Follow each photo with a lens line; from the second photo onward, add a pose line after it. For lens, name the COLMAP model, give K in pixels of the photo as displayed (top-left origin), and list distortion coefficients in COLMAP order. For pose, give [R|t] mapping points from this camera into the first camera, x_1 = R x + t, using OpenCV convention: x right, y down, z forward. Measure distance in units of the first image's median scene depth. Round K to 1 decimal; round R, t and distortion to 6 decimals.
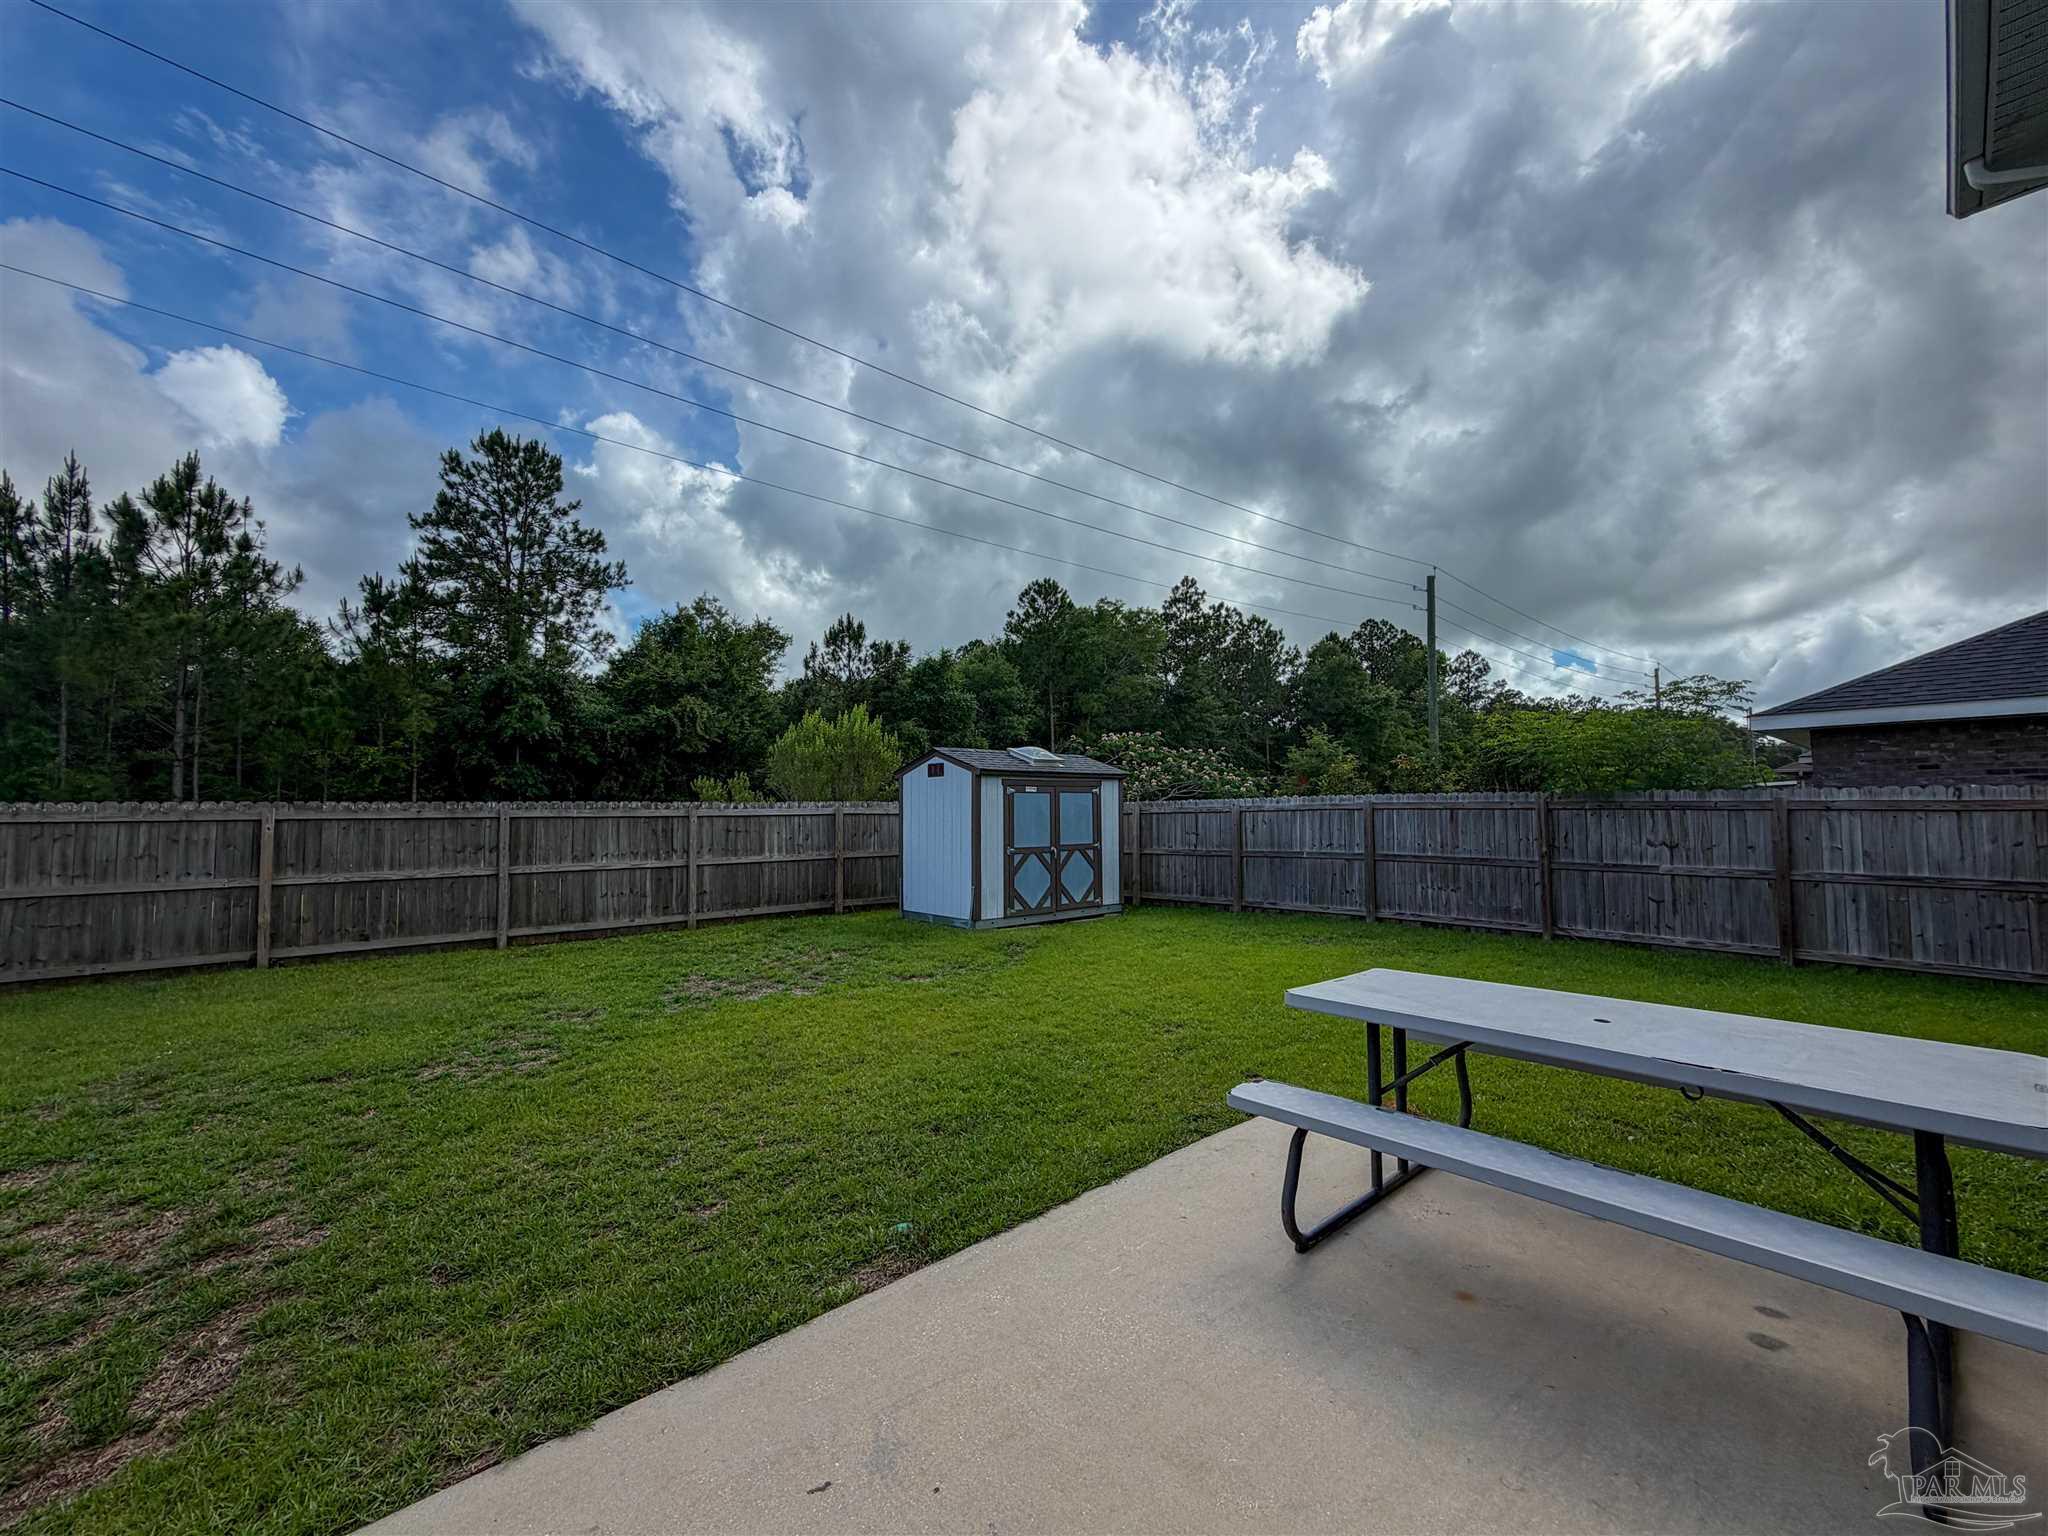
lens RADIAL K [[821.0, 0, 1019.1], [0, 821.0, 770.9], [0, 0, 1]] dist [-0.002459, -0.000270]
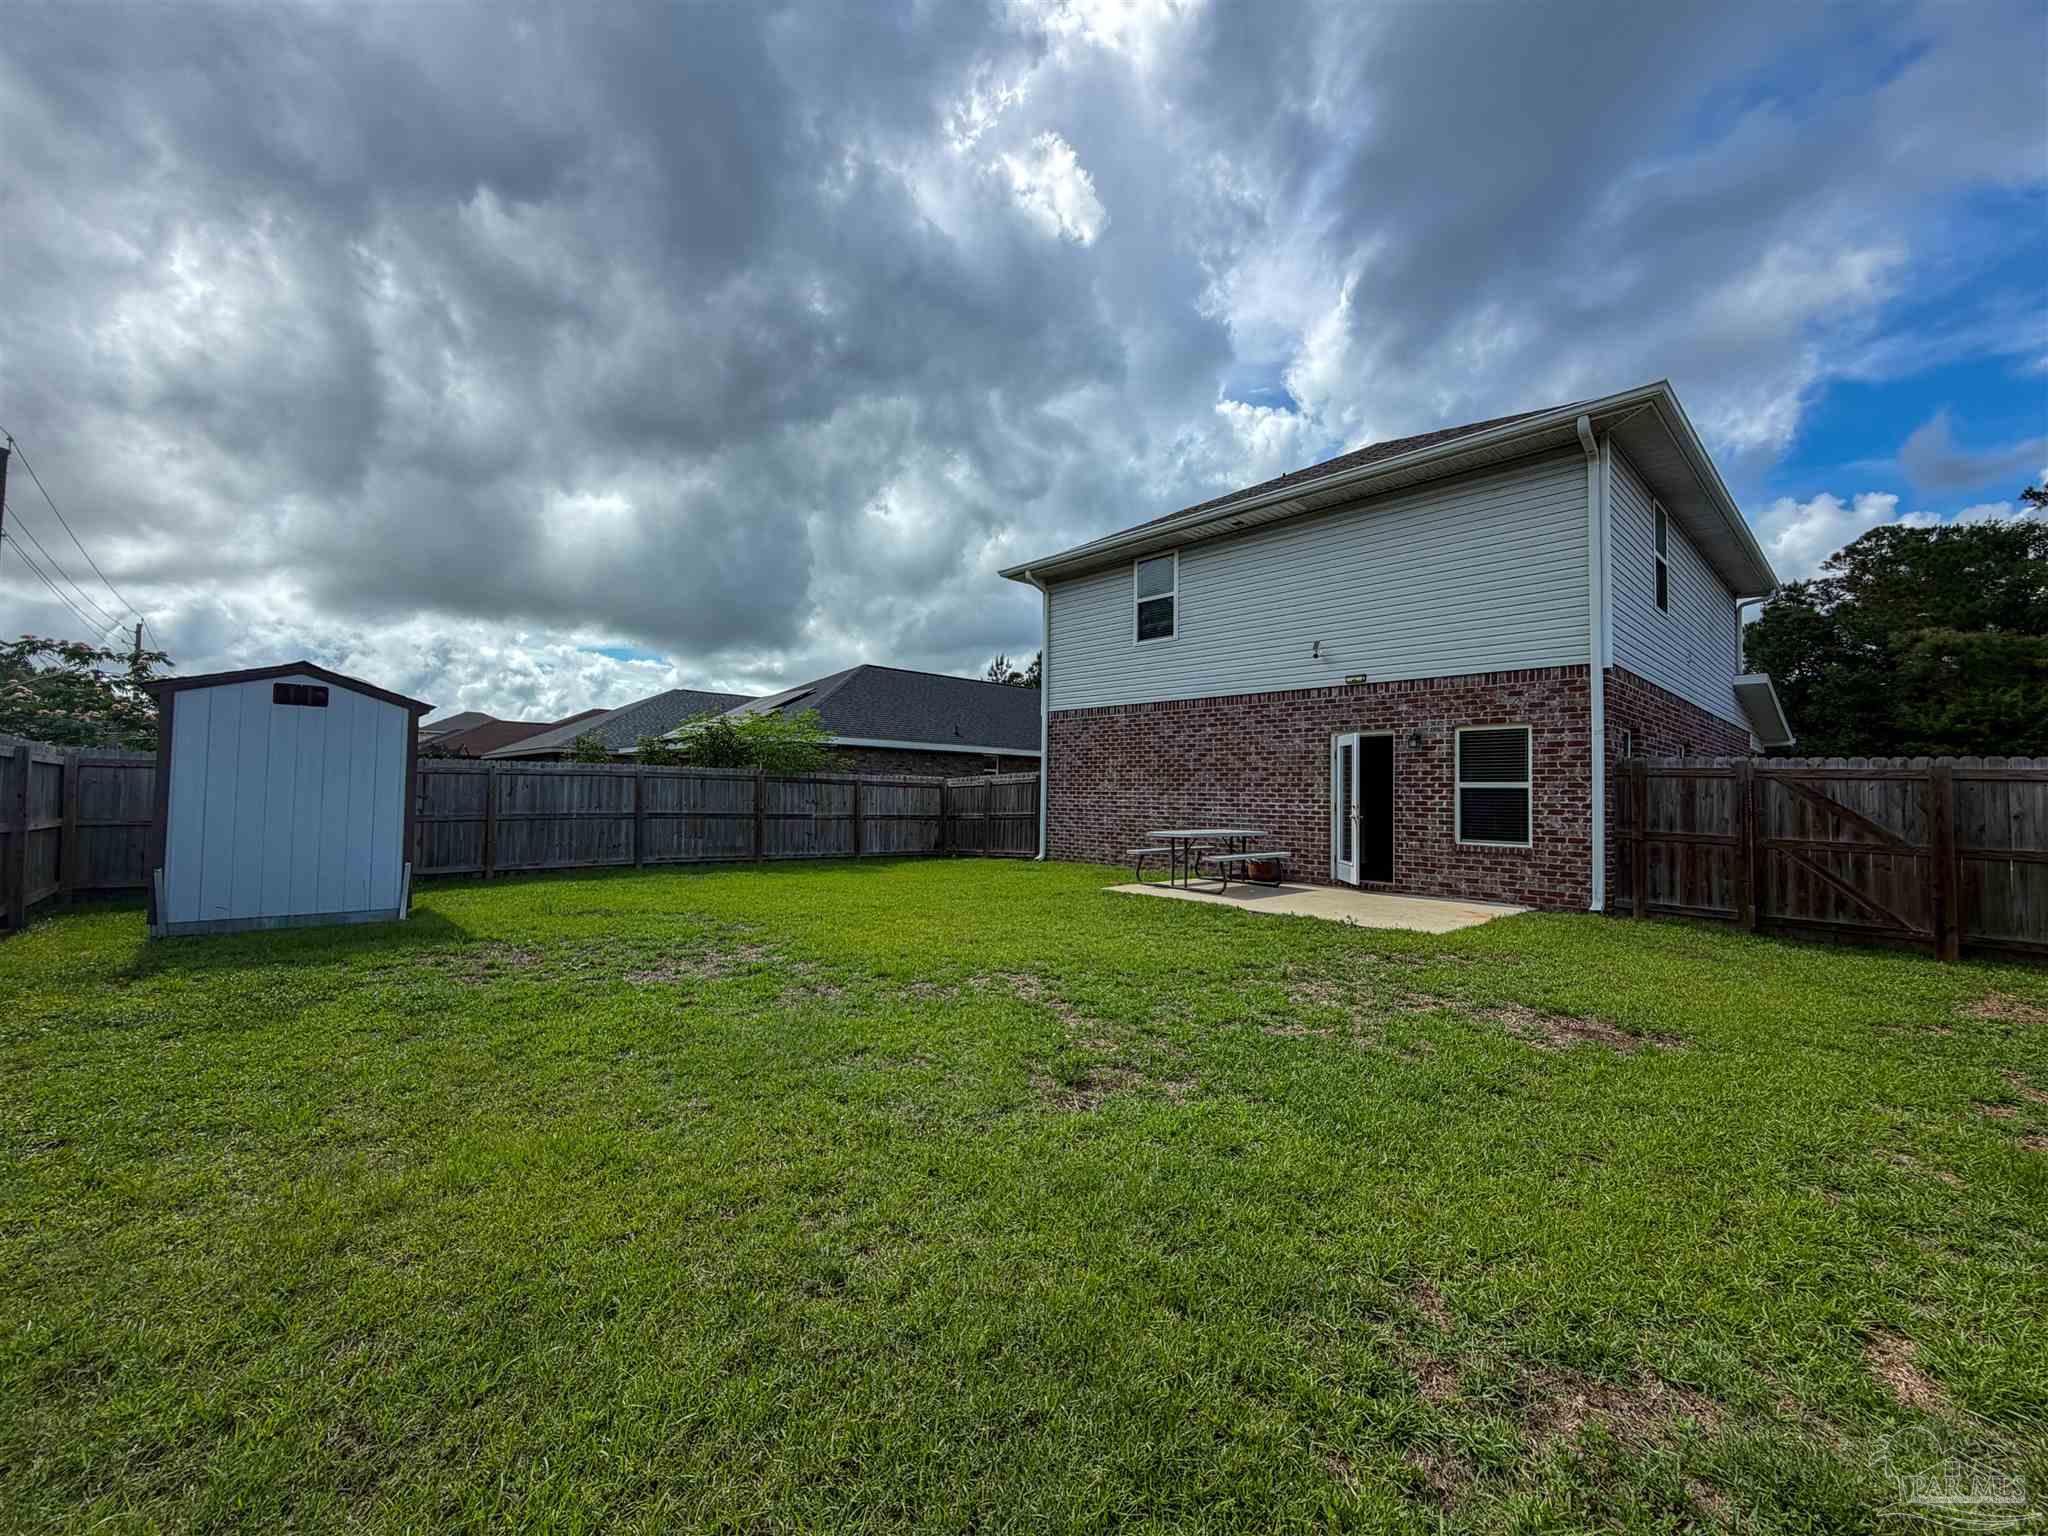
lens RADIAL K [[838.0, 0, 1022.1], [0, 838.0, 770.7], [0, 0, 1]] dist [-0.000291, -0.000143]
pose [[-0.032008, 0.040516, 0.998666, -0.807520], [-0.063092, 0.997103, -0.042474, 0.052881], [-0.997494, -0.064368, -0.029359, 0.449870]]
